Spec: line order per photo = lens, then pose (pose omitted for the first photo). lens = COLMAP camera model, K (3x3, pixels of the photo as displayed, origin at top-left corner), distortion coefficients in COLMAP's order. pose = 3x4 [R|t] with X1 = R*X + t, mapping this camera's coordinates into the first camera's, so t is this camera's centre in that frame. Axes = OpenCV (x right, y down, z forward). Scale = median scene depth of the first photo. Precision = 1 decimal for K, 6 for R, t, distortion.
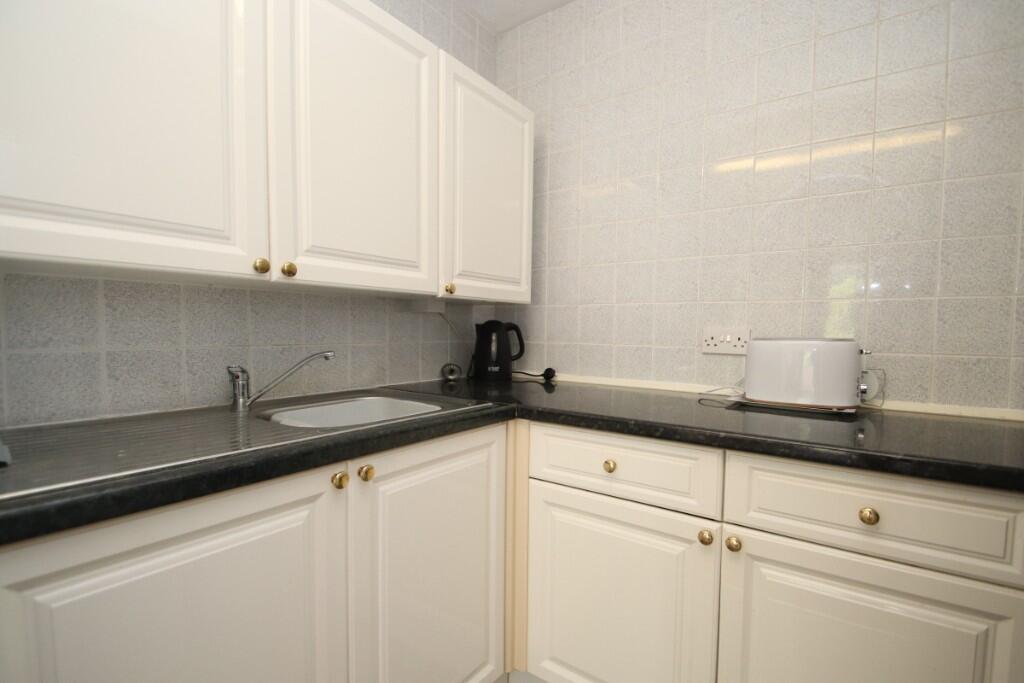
lens RADIAL K [[465.4, 0, 515.3], [0, 465.4, 352.9], [0, 0, 1]] dist [0.015100, -0.023645]
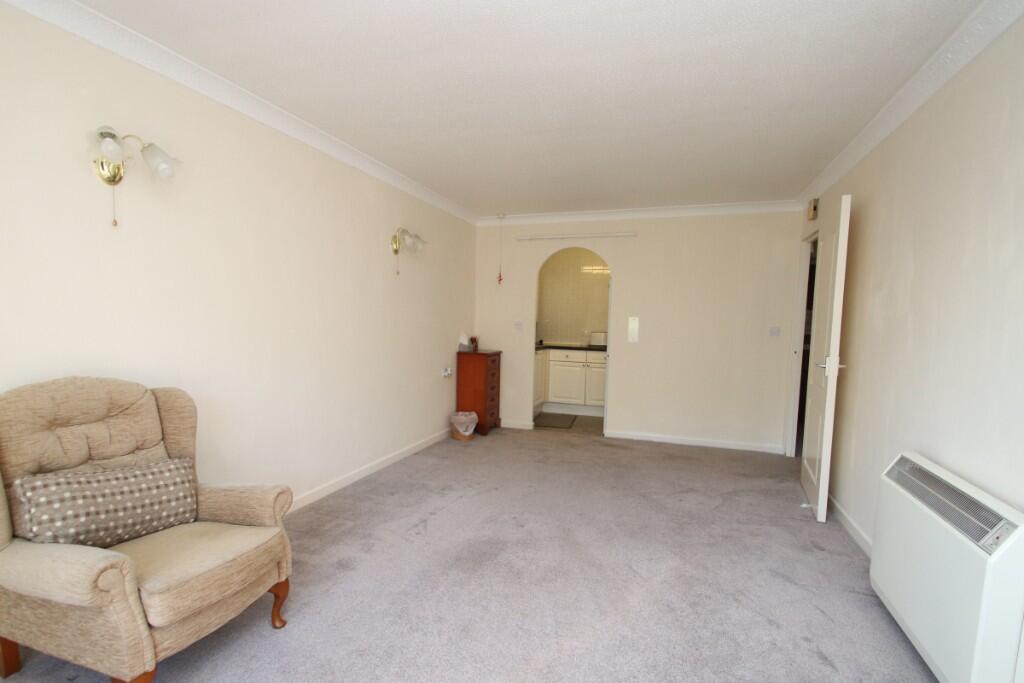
lens RADIAL K [[465.4, 0, 515.3], [0, 465.4, 352.9], [0, 0, 1]] dist [0.015100, -0.023645]
pose [[0.959077, -0.015665, 0.282713, -1.303376], [0.008403, 0.999603, 0.026882, 0.034770], [-0.283021, -0.023406, 0.958828, -2.756147]]
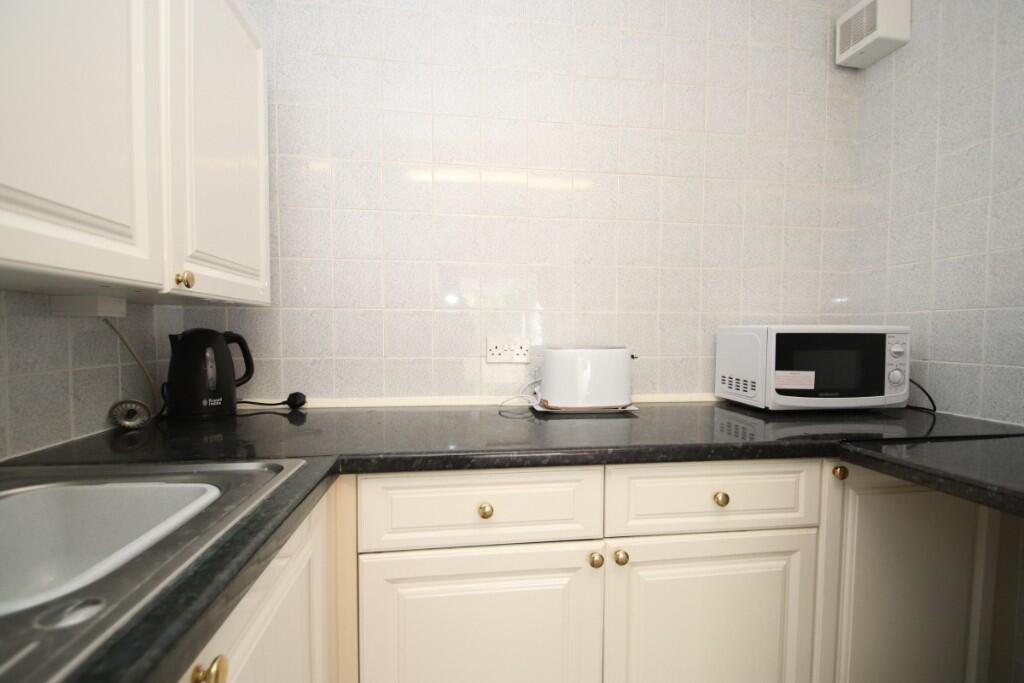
lens RADIAL K [[465.4, 0, 515.3], [0, 465.4, 352.9], [0, 0, 1]] dist [0.015100, -0.023645]
pose [[0.724162, -0.039983, 0.688470, -0.209626], [0.041890, 0.999025, 0.013957, -0.029798], [-0.688357, 0.018733, 0.725130, 0.241830]]
